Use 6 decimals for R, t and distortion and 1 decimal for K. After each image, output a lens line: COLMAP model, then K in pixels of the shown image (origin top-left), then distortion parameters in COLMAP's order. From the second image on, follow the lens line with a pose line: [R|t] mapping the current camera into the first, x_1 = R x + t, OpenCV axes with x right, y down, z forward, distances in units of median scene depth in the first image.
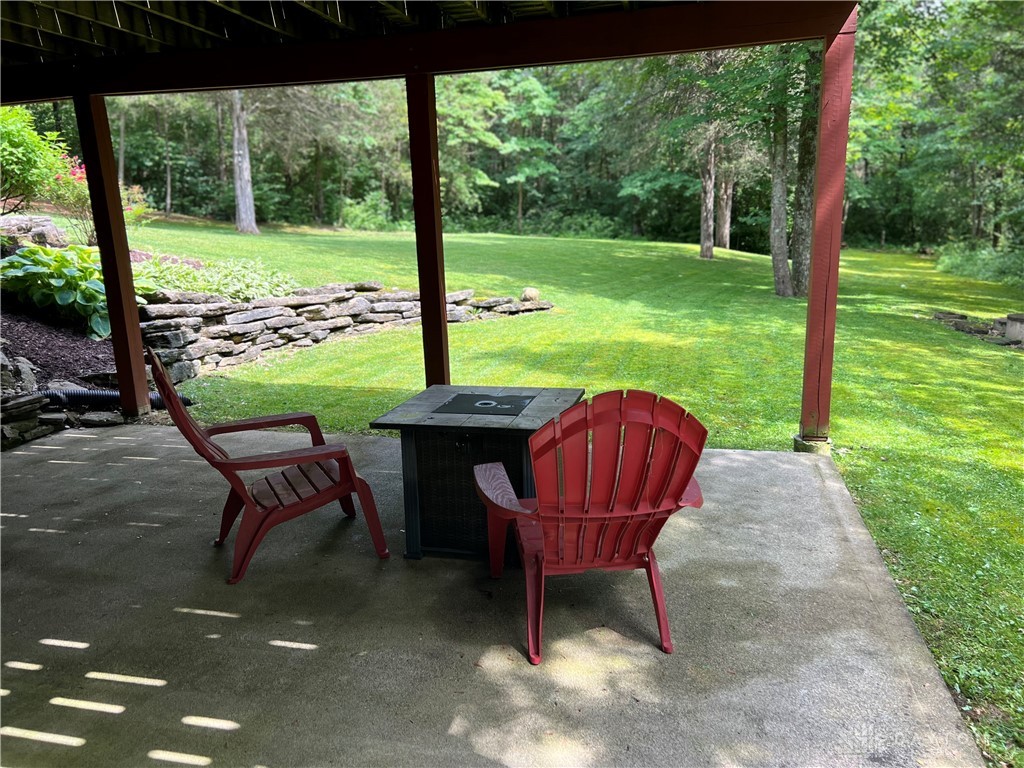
lens RADIAL K [[763.2, 0, 512.0], [0, 763.2, 384.0], [0, 0, 1]] dist [-0.000102, -0.000965]
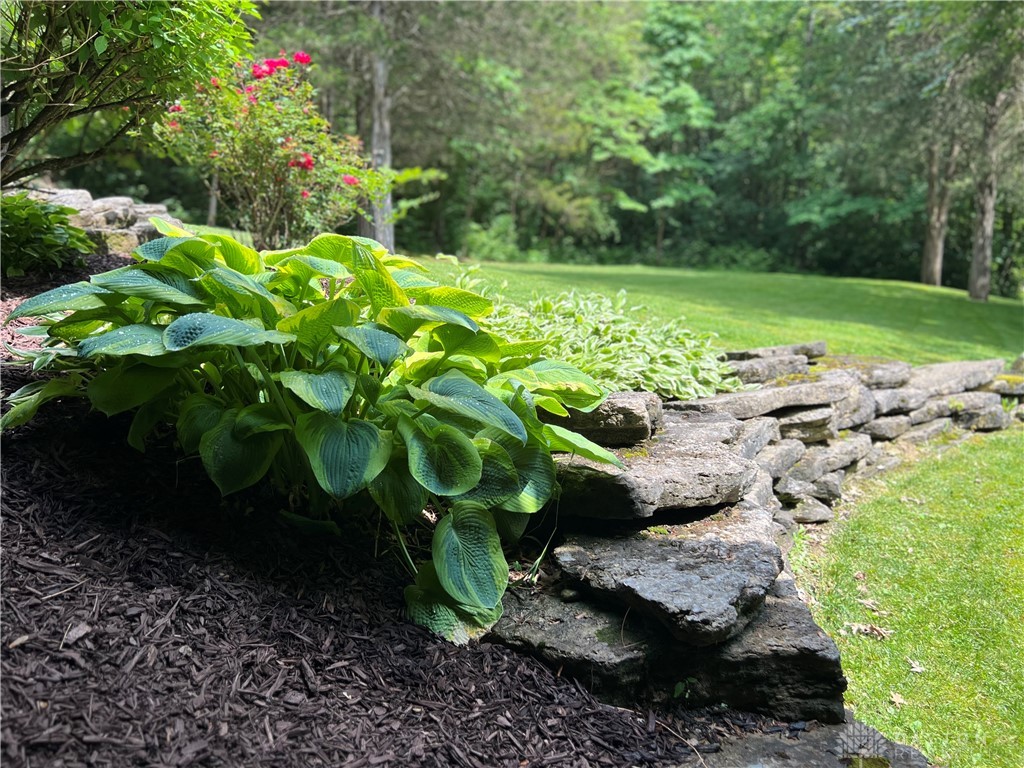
lens RADIAL K [[763.2, 0, 512.0], [0, 763.2, 384.0], [0, 0, 1]] dist [-0.000102, -0.000965]
pose [[0.998410, 0.016978, -0.053756, -0.122156], [-0.019595, 0.998629, -0.048536, -0.028924], [0.052858, 0.049512, 0.997374, 0.181809]]
